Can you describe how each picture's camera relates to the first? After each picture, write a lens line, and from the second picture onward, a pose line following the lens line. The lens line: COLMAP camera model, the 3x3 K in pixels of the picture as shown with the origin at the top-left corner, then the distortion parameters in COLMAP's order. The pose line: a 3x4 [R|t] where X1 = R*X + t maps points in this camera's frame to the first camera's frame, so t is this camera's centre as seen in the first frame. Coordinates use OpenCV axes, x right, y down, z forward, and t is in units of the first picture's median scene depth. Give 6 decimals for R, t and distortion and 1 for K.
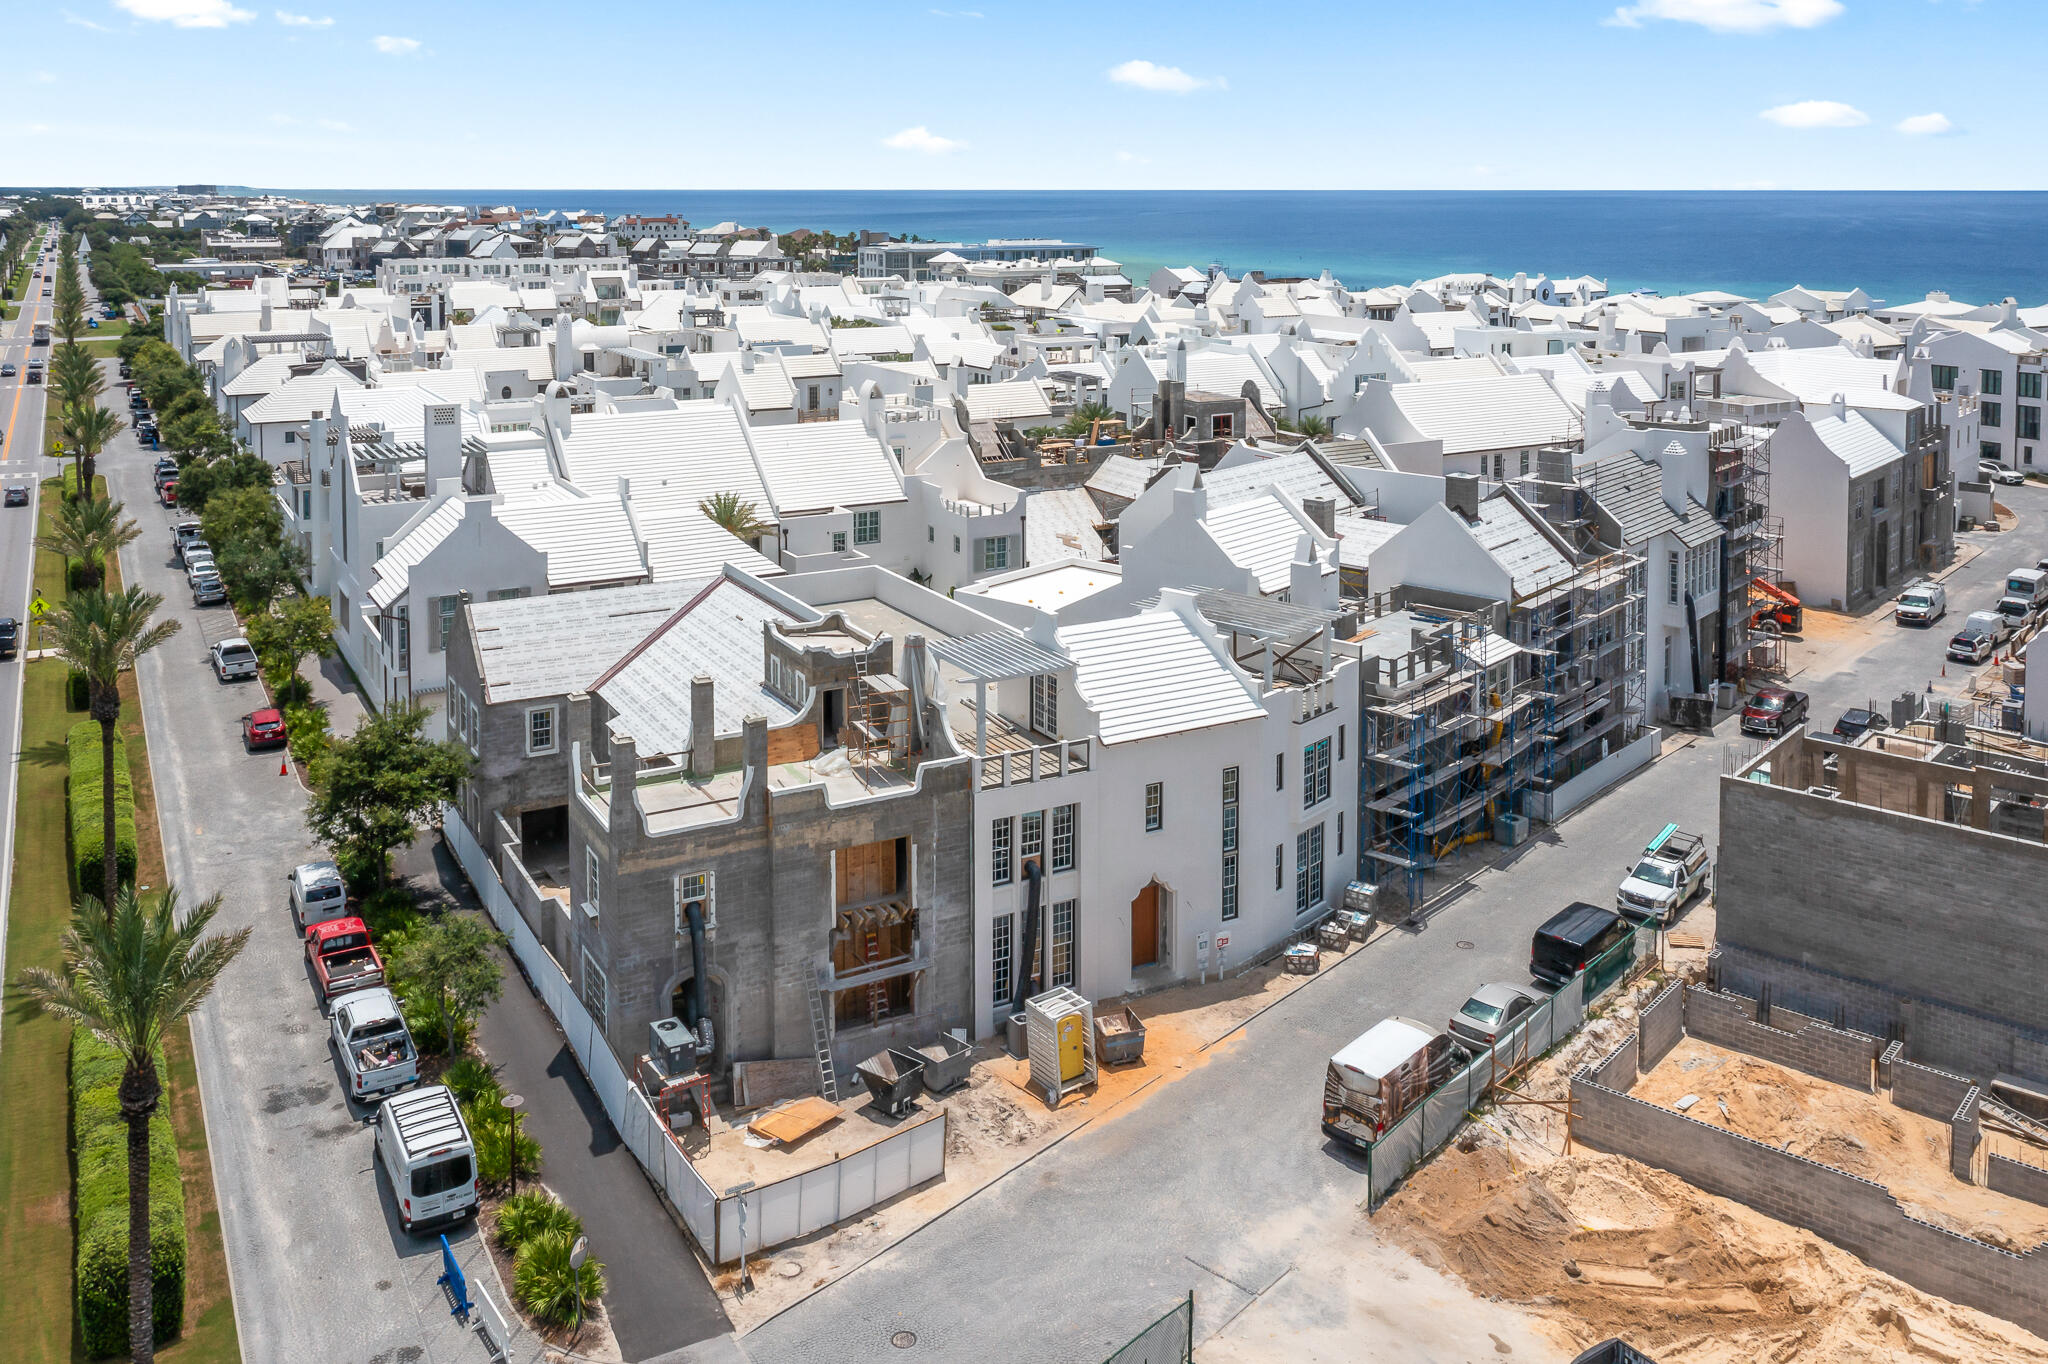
lens RADIAL K [[1736.1, 0, 917.4], [0, 1736.1, 283.9], [0, 0, 1]] dist [-0.007365, -0.008020]
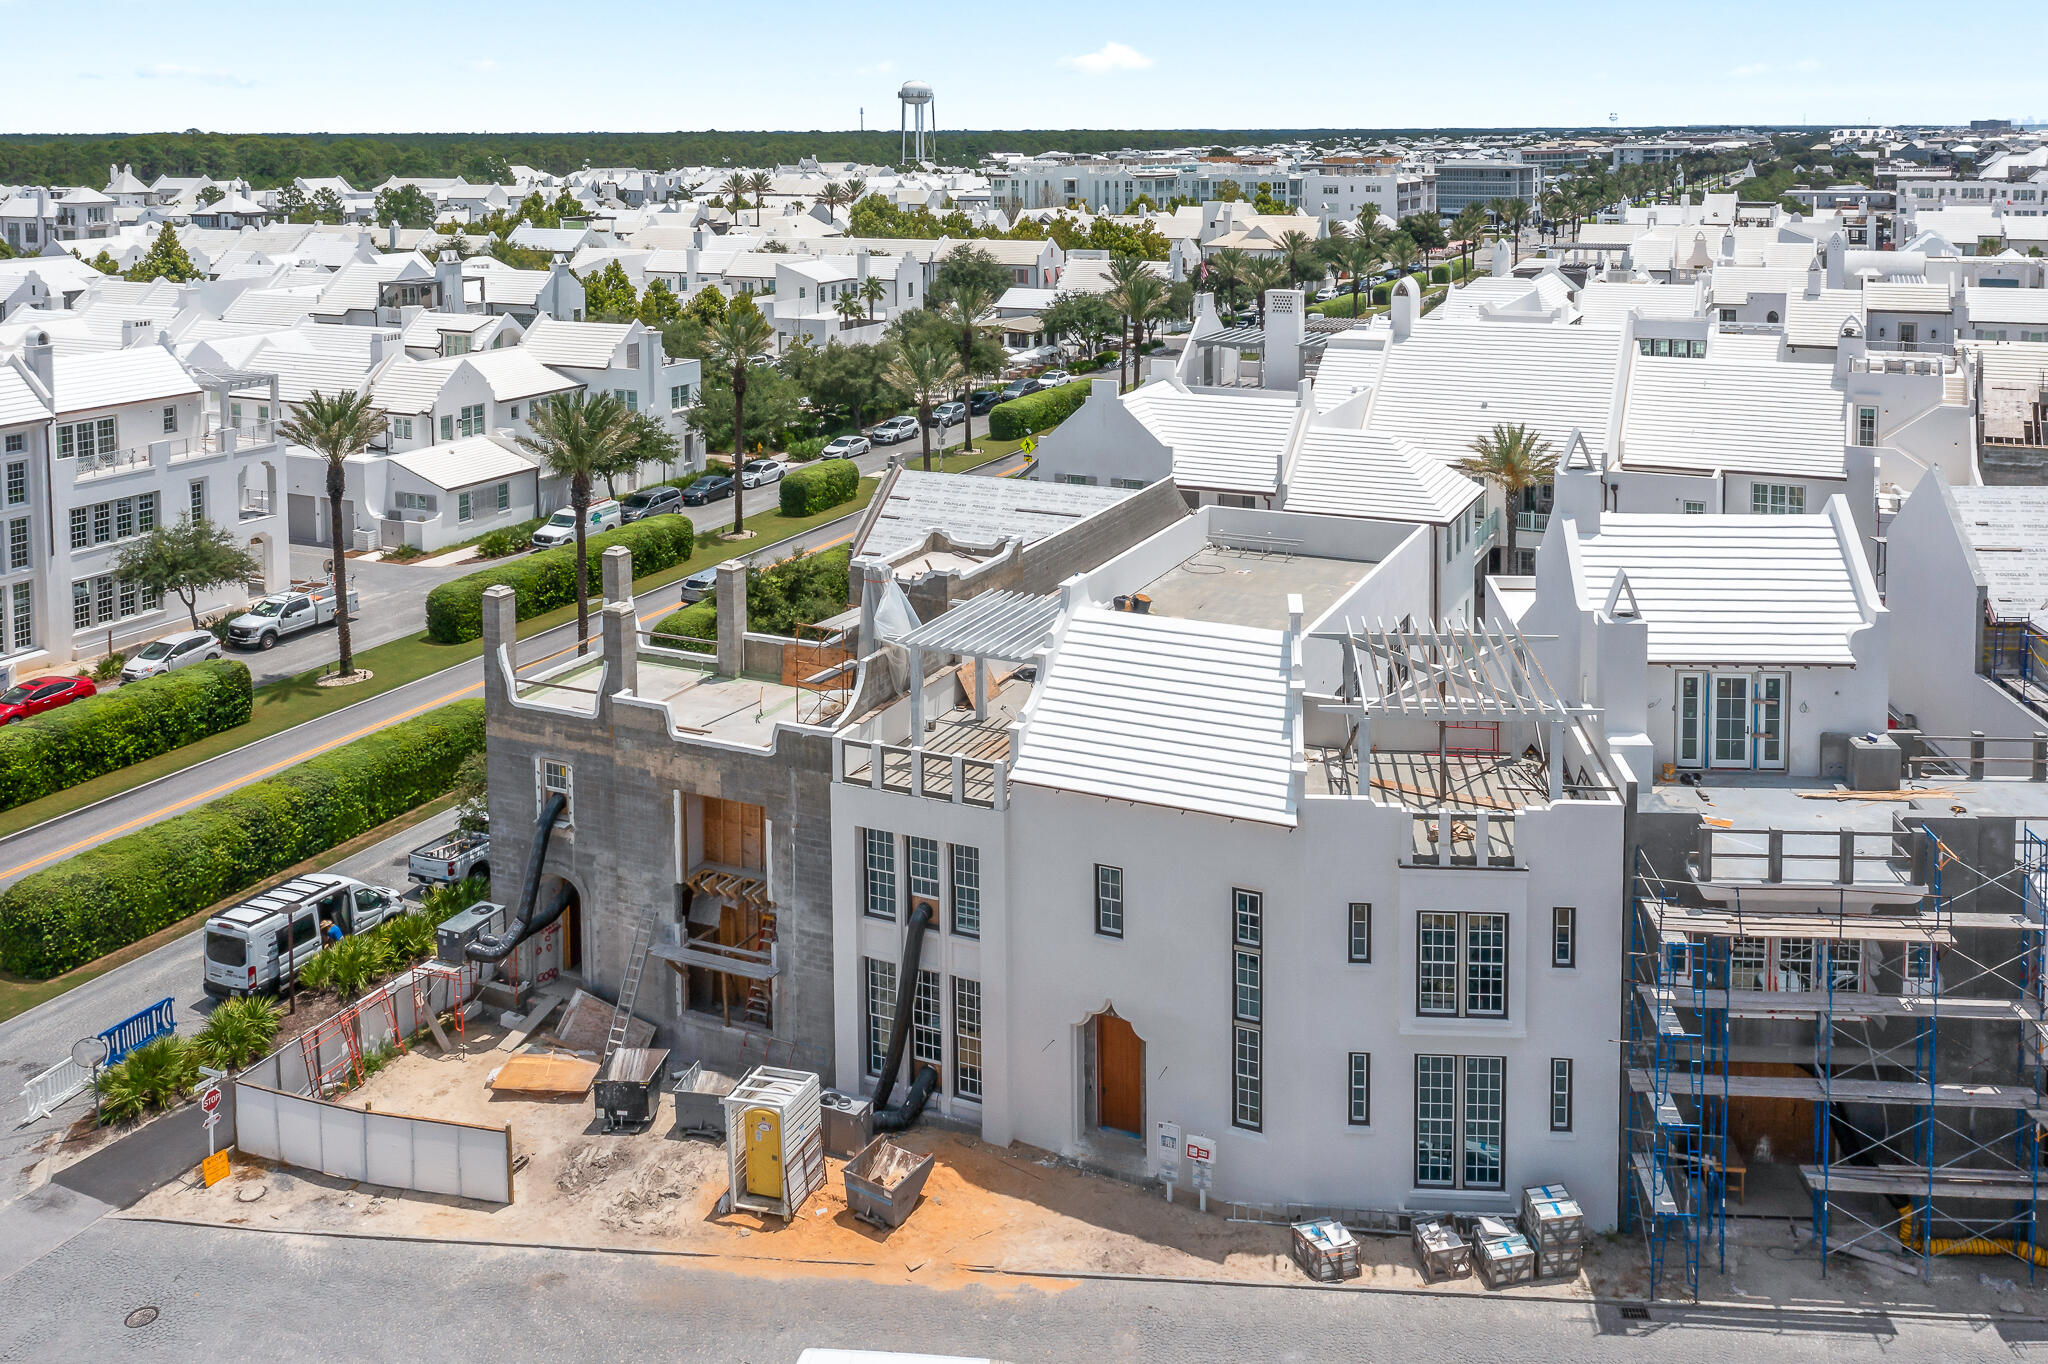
lens RADIAL K [[1688.3, 0, 1105.6], [0, 1688.3, 297.9], [0, 0, 1]] dist [-0.008093, -0.000981]
pose [[0.619862, 0.071760, -0.781423, 0.589186], [-0.037396, 0.997380, 0.061927, 0.034264], [0.783819, -0.009164, 0.620922, 0.579722]]
